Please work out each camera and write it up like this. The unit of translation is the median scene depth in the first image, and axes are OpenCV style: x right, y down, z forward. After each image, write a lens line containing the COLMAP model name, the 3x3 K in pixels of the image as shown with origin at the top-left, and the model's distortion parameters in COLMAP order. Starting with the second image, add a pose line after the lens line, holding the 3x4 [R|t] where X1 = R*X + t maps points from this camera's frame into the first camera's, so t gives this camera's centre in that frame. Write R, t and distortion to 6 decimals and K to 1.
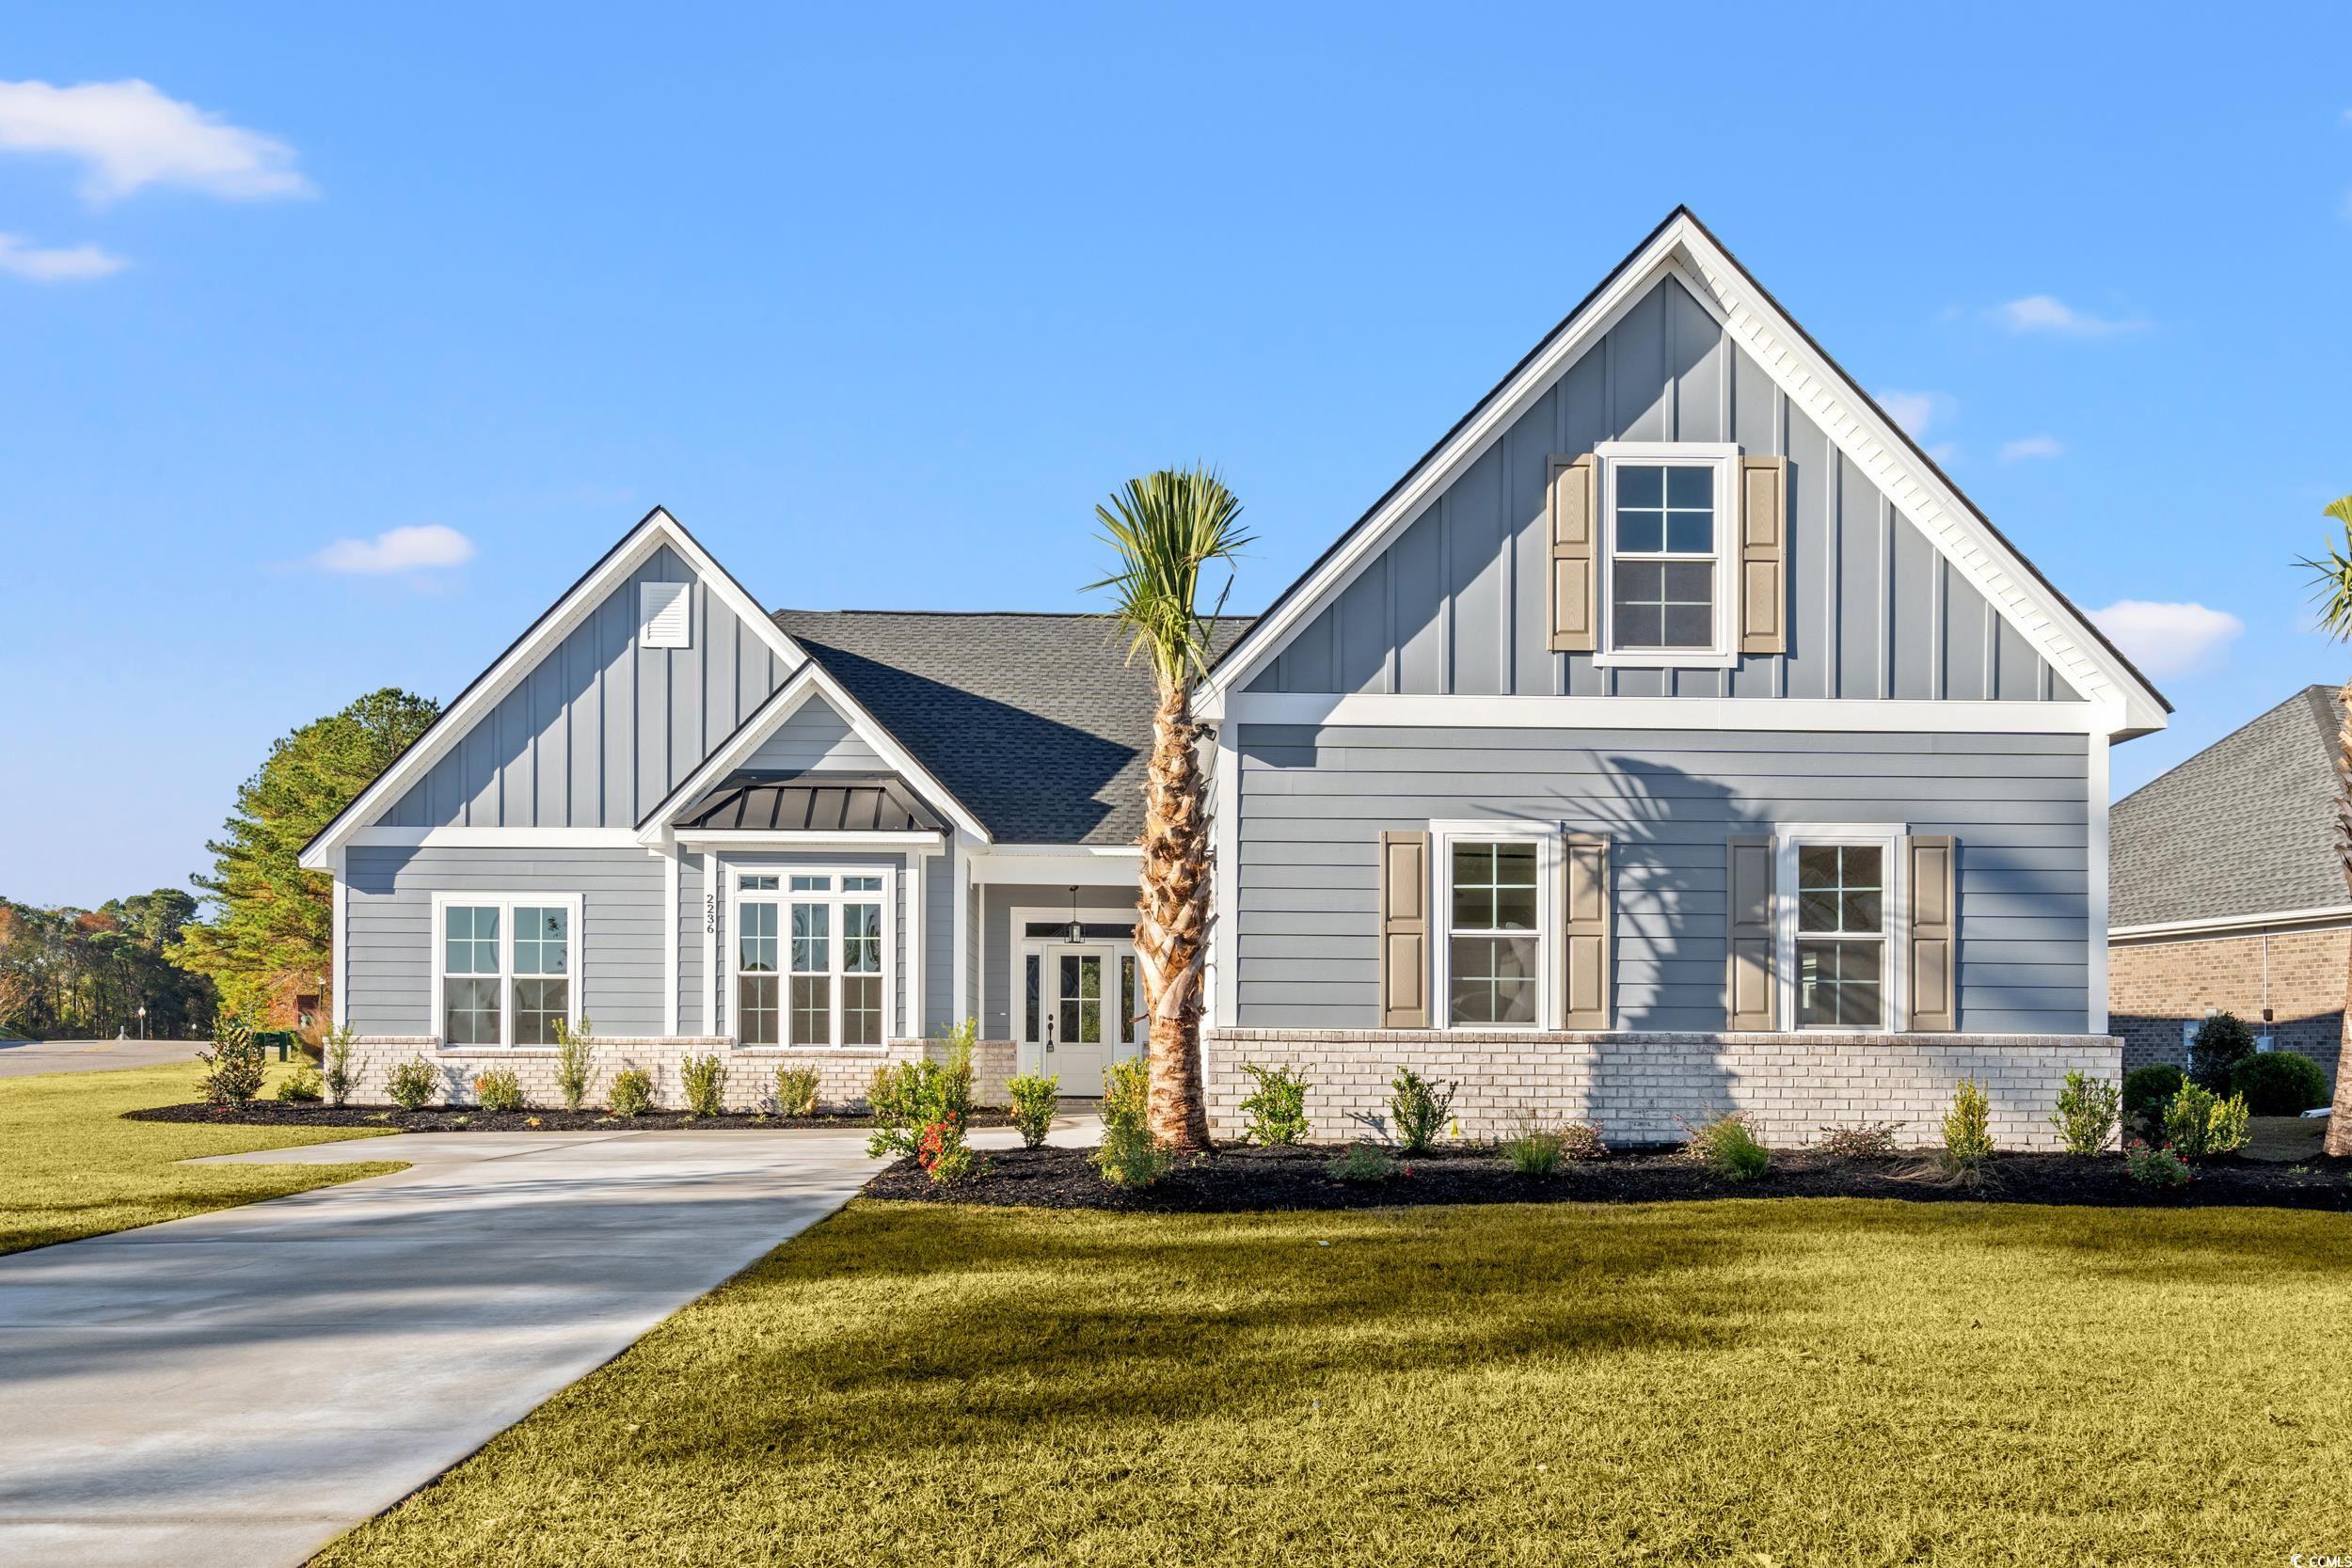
lens RADIAL K [[1693.8, 0, 1176.0], [0, 1693.8, 813.2], [0, 0, 1]] dist [0.004619, 0.001336]
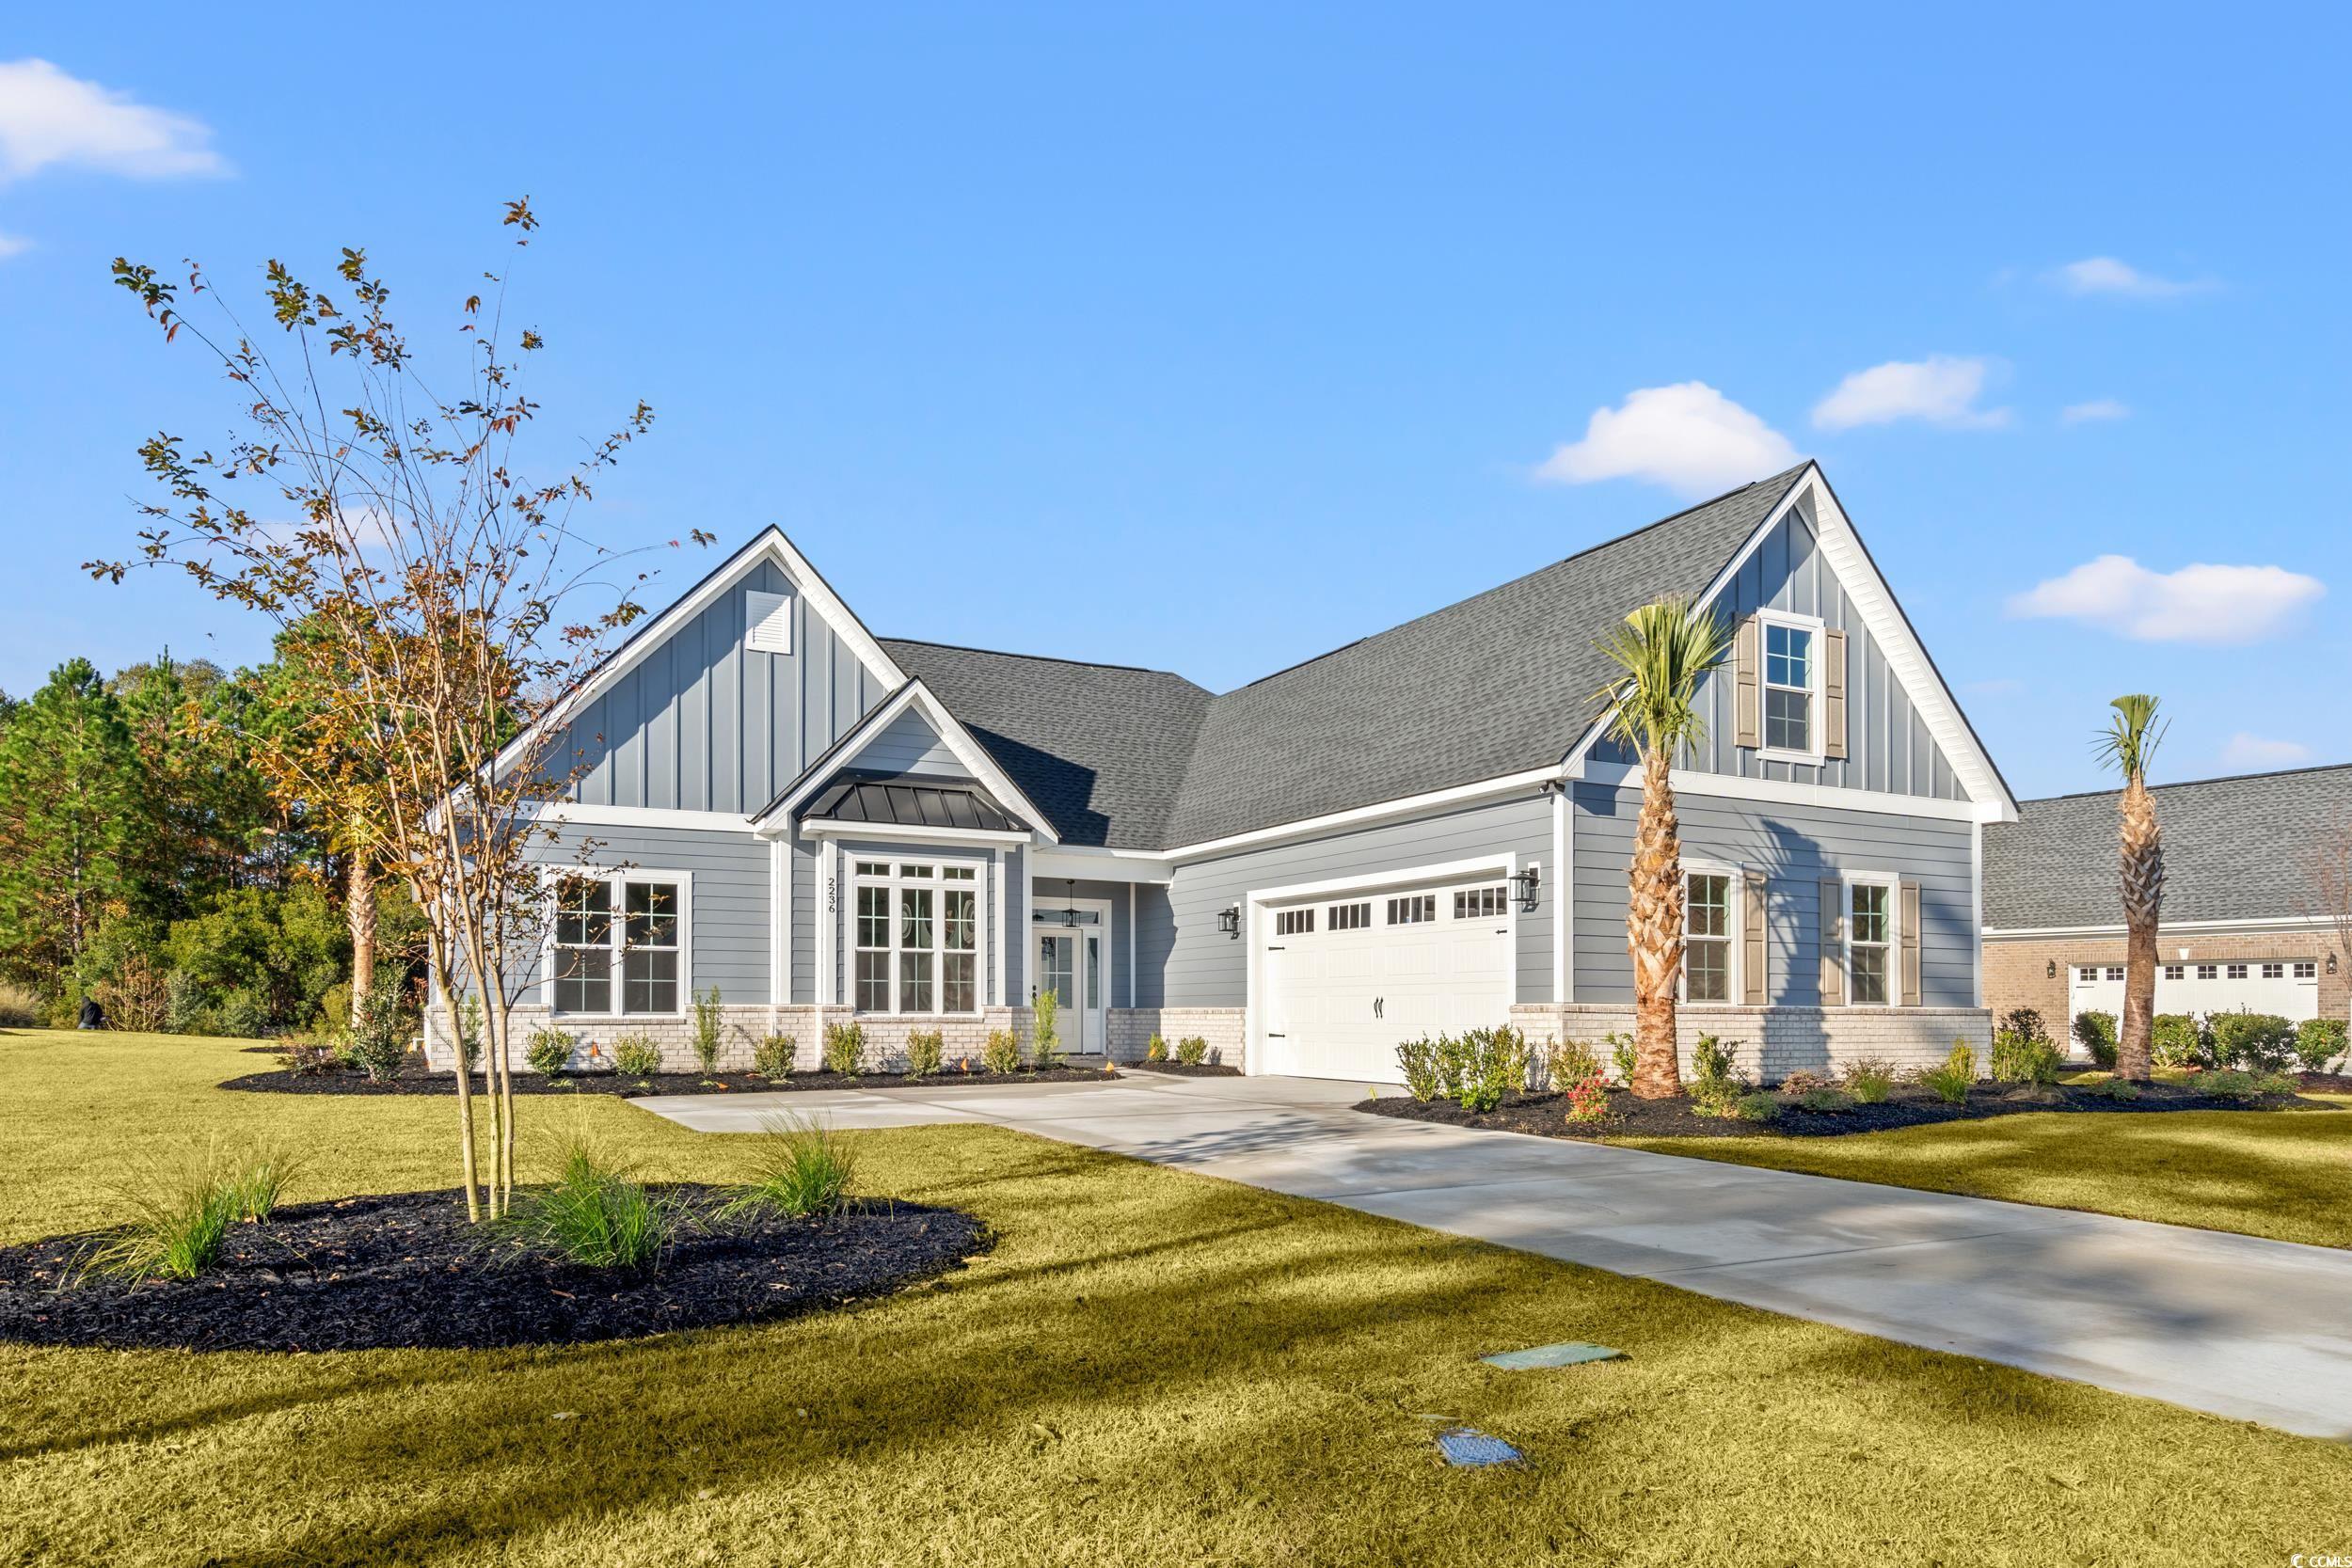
lens RADIAL K [[1390.8, 0, 1176.8], [0, 1390.8, 783.3], [0, 0, 1]] dist [0.025983, -0.000078]
pose [[0.907541, 0.066672, 0.414637, -0.454939], [-0.057765, 0.997751, -0.033999, 0.003737], [-0.415971, 0.006904, 0.909352, 0.064514]]
